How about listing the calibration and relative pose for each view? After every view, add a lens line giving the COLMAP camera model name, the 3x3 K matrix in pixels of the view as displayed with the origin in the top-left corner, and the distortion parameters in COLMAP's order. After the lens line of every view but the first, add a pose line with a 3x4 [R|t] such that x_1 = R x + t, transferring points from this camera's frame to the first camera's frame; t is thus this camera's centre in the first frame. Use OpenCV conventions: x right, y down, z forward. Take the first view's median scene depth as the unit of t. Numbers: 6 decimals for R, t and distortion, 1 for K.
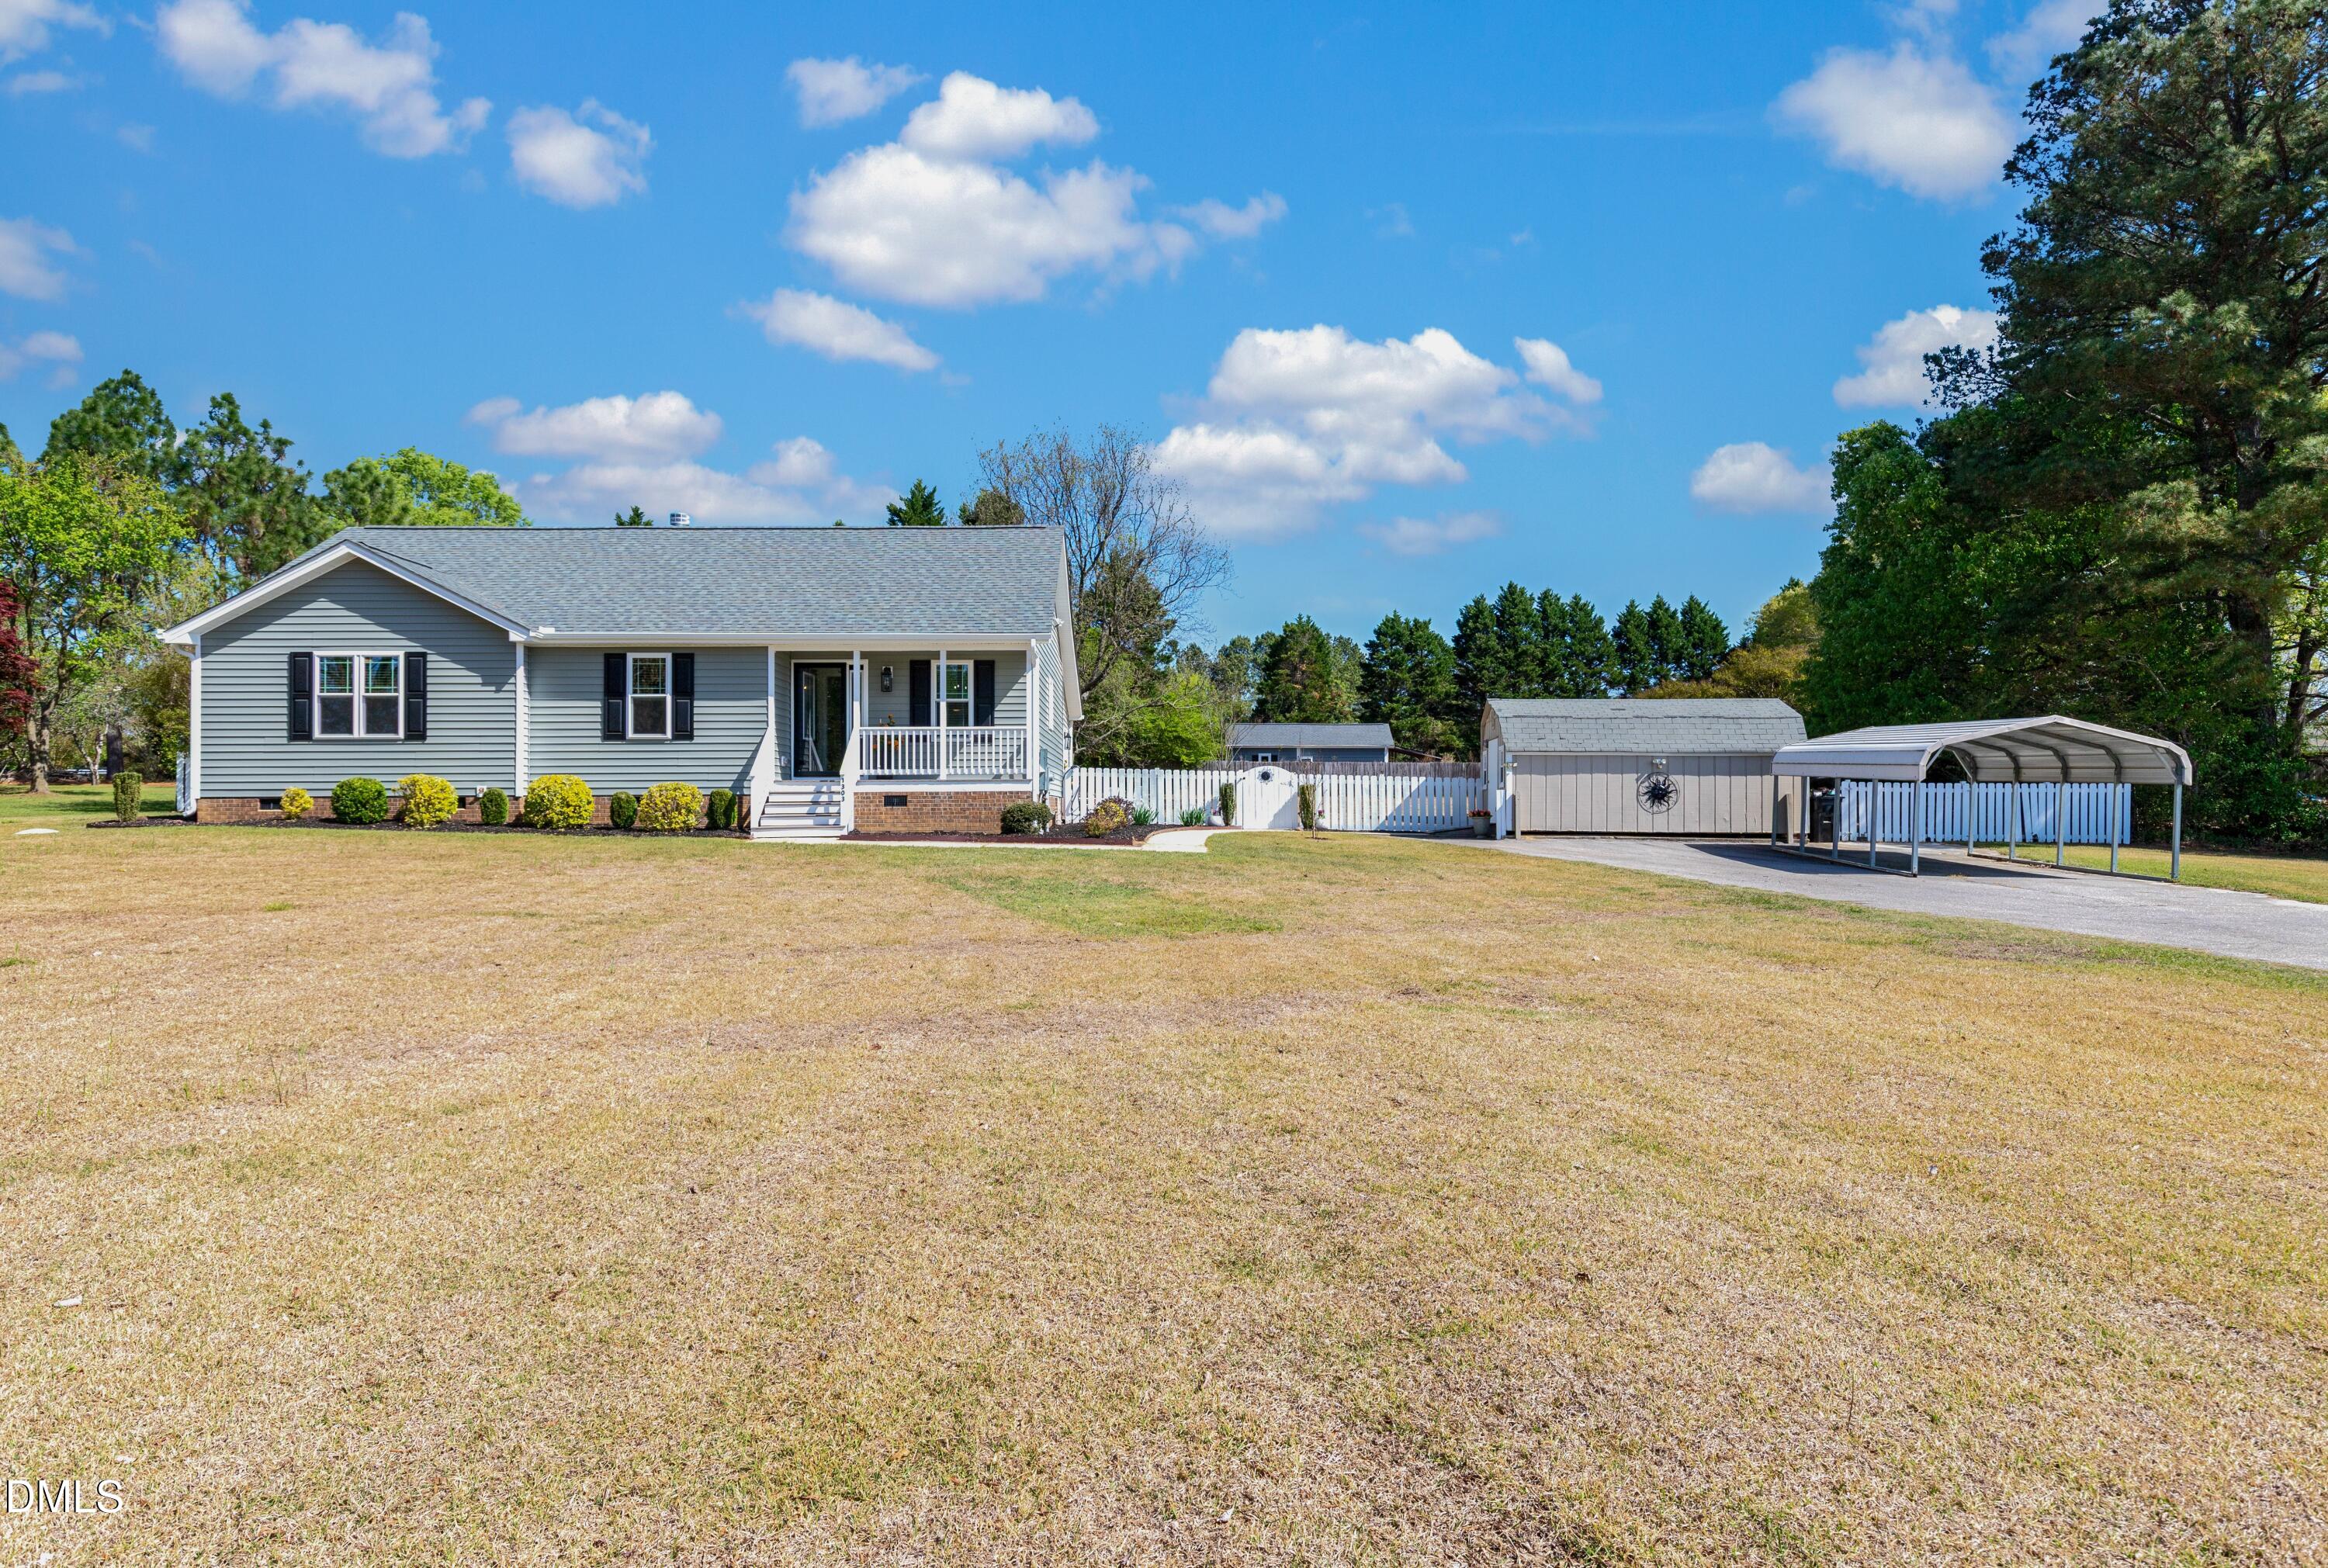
lens RADIAL K [[1412.5, 0, 1166.4], [0, 1412.5, 775.7], [0, 0, 1]] dist [0.006211, -0.000168]
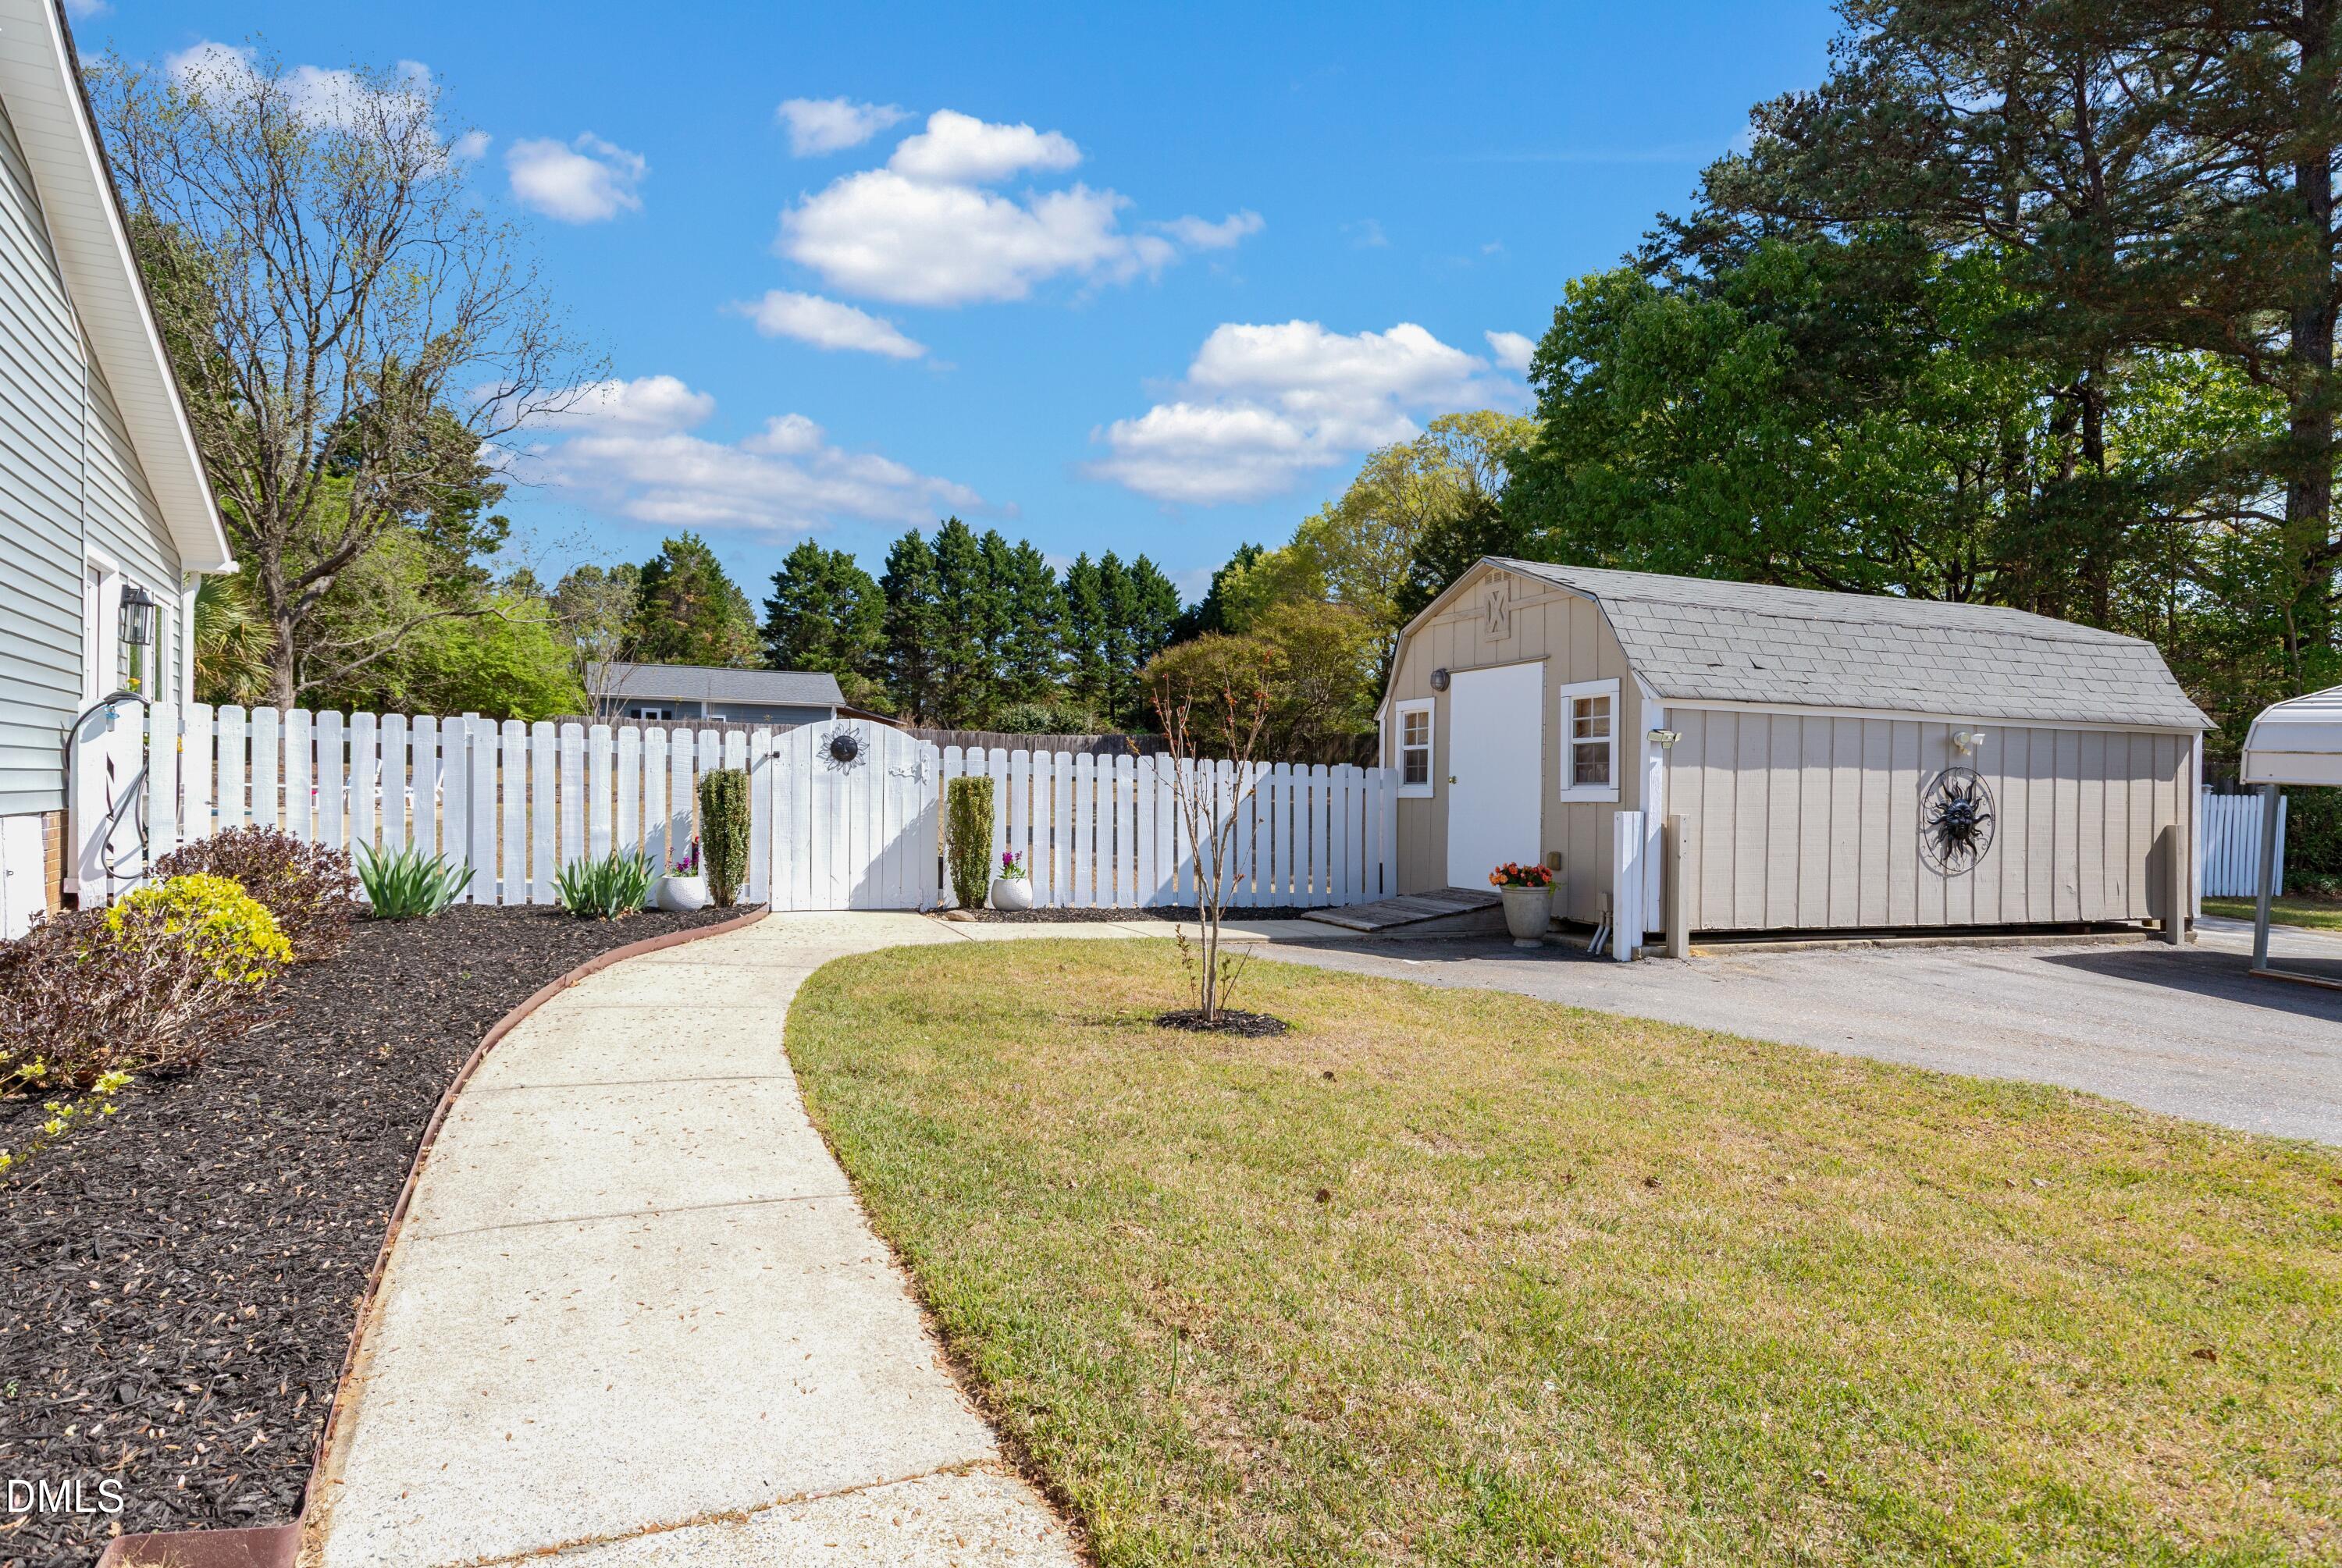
lens RADIAL K [[1323.2, 0, 1171.0], [0, 1323.2, 784.0], [0, 0, 1]] dist [0.011969, -0.000312]
pose [[0.886760, 0.011888, 0.462077, -0.006420], [-0.025290, 0.999420, 0.022823, -0.000936], [-0.461538, -0.031924, 0.886546, 0.912271]]
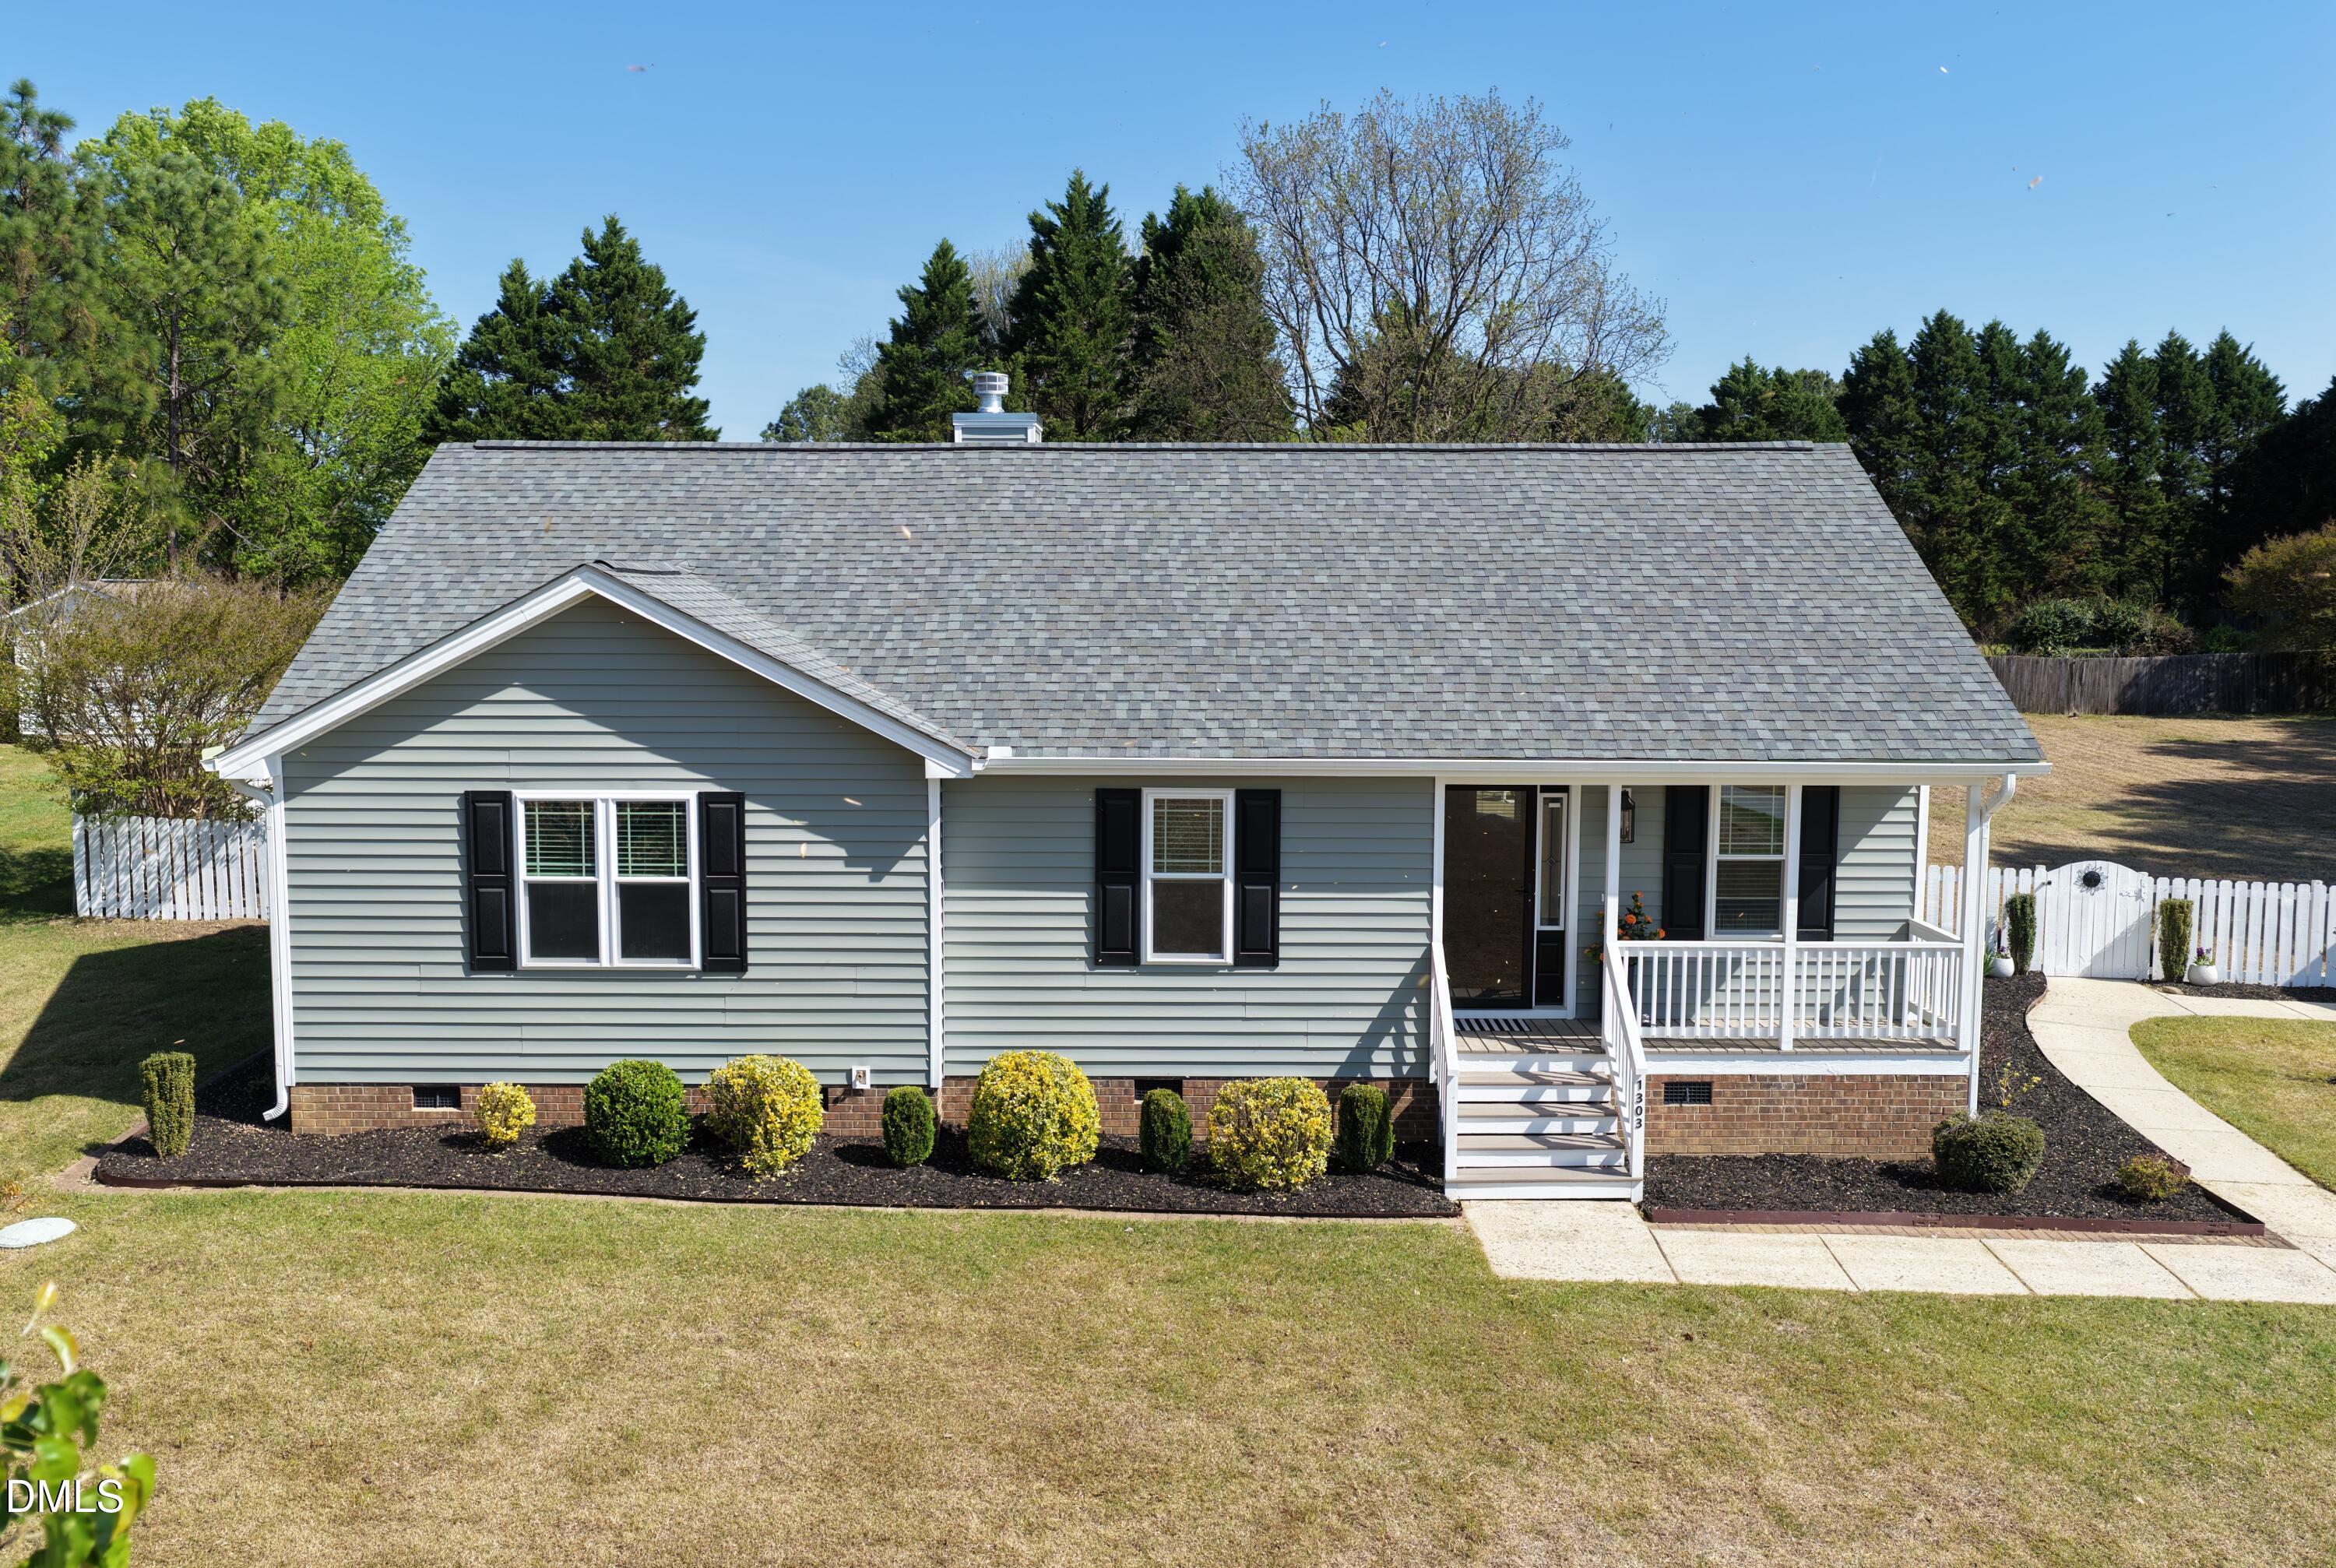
lens RADIAL K [[2022.6, 0, 1105.1], [0, 2022.6, 776.2], [0, 0, 1]] dist [-0.002343, 0.005024]
pose [[0.999671, 0.009222, -0.023955, -0.375522], [-0.006021, 0.991441, 0.130419, -0.179454], [0.024952, -0.130232, 0.991170, 0.315819]]
